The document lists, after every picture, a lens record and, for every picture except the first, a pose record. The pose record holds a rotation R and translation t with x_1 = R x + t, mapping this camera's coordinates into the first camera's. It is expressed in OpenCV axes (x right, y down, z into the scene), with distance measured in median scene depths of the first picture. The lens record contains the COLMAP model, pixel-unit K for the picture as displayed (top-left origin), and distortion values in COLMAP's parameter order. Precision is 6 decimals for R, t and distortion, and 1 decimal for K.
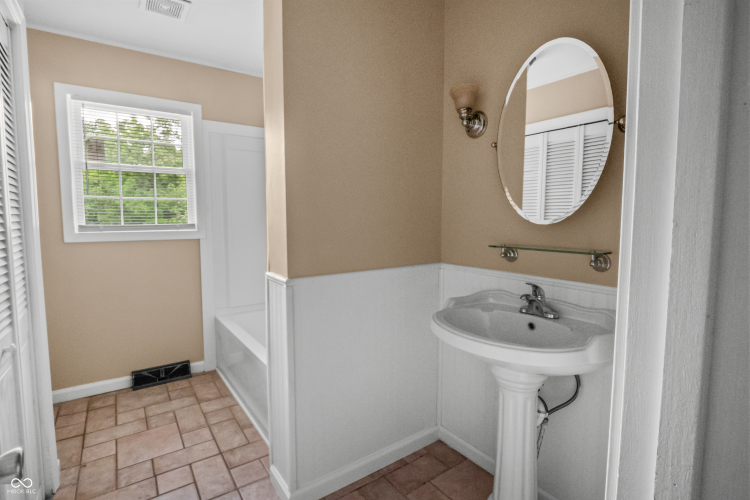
lens RADIAL K [[365.7, 0, 370.5], [0, 365.7, 246.8], [0, 0, 1]] dist [-0.013501, -0.000492]
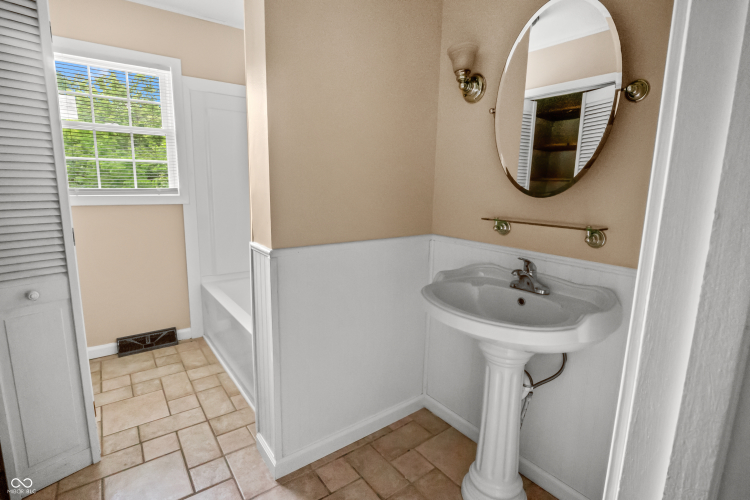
lens RADIAL K [[365.7, 0, 370.5], [0, 365.7, 246.8], [0, 0, 1]] dist [-0.013501, -0.000492]
pose [[0.999566, 0.015528, 0.025047, 0.006252], [-0.017744, 0.995710, 0.090806, -0.009412], [-0.023530, -0.091211, 0.995554, 0.035159]]
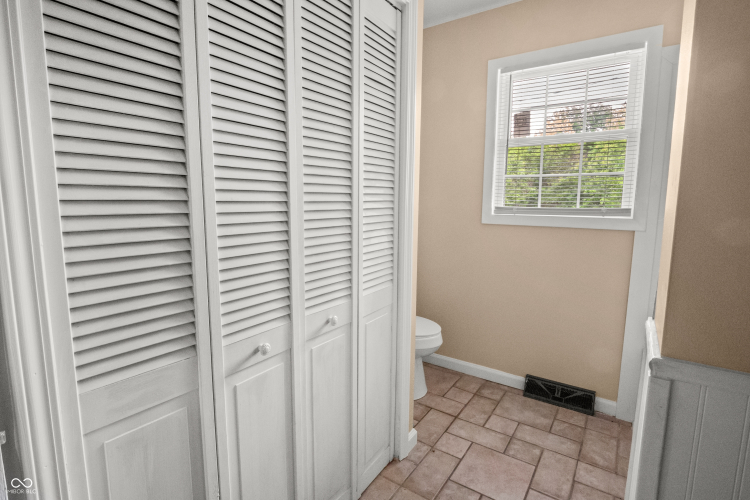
lens RADIAL K [[365.7, 0, 370.5], [0, 365.7, 246.8], [0, 0, 1]] dist [-0.013501, -0.000492]
pose [[0.331084, 0.123833, -0.935440, 0.010802], [-0.081201, 0.991413, 0.102503, -0.034514], [0.940101, 0.042021, 0.338296, 0.482977]]
